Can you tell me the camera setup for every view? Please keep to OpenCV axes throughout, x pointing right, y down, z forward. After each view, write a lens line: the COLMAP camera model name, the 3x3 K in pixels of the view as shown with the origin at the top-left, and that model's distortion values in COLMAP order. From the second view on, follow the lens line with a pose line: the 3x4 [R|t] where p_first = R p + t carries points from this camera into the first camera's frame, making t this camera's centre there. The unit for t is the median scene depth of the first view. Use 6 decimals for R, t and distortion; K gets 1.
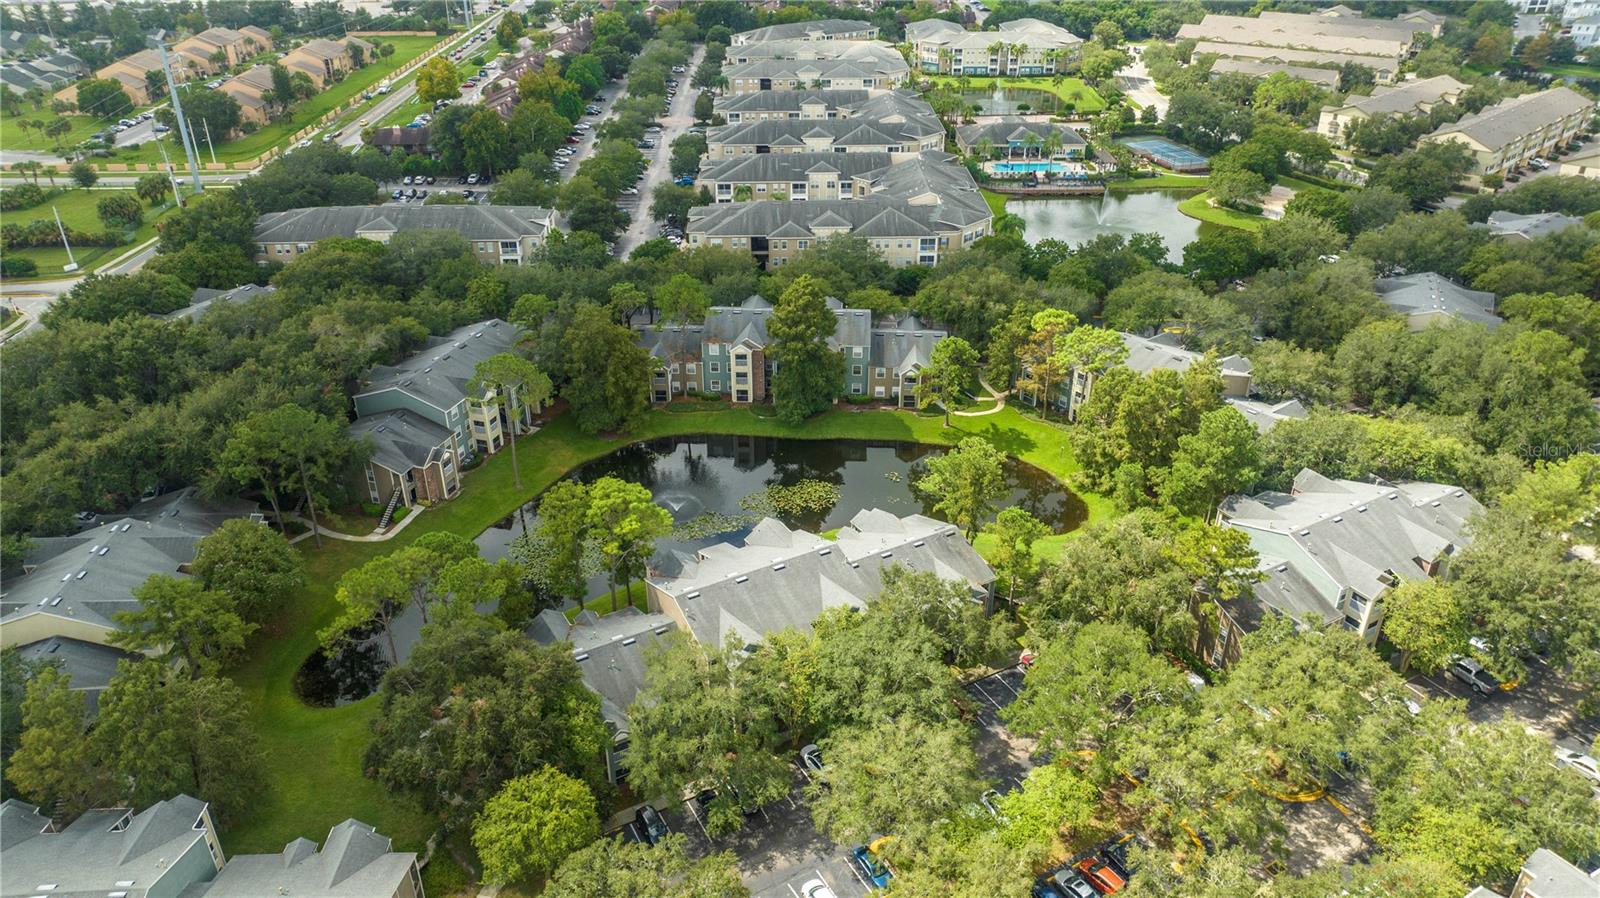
lens RADIAL K [[1146.8, 0, 801.7], [0, 1146.8, 448.0], [0, 0, 1]] dist [-0.043833, -0.000104]
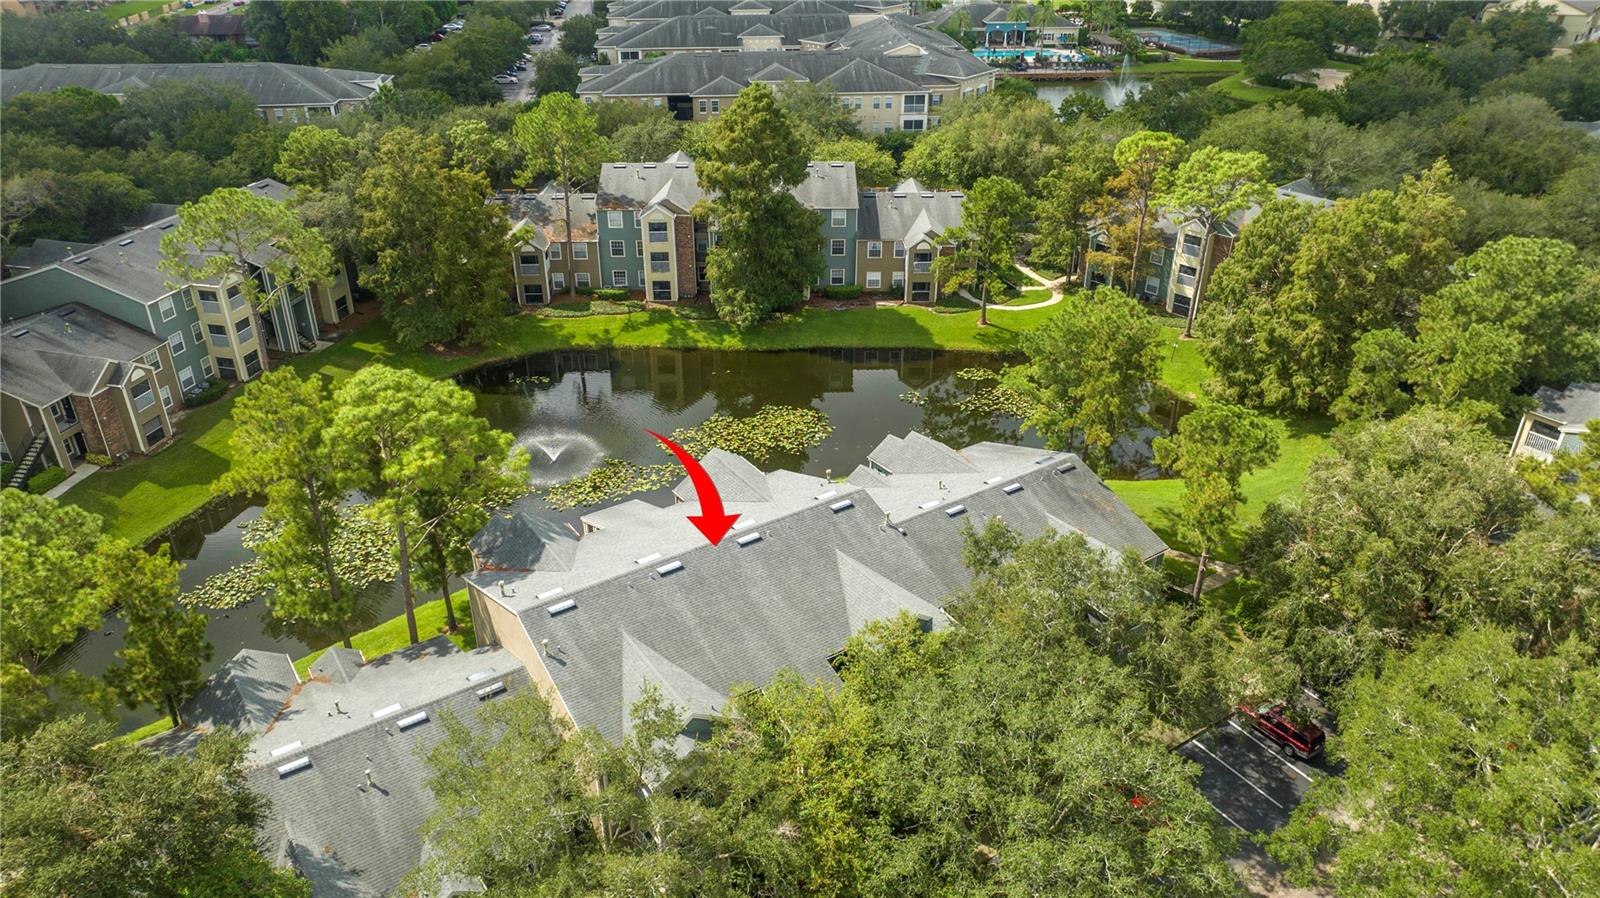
lens RADIAL K [[1146.8, 0, 795.2], [0, 1146.8, 450.0], [0, 0, 1]] dist [-0.043833, -0.000104]
pose [[0.997651, -0.033975, 0.059482, -0.019088], [0.033940, 0.999423, 0.001597, 0.046942], [-0.059502, 0.000426, 0.998228, 0.370092]]
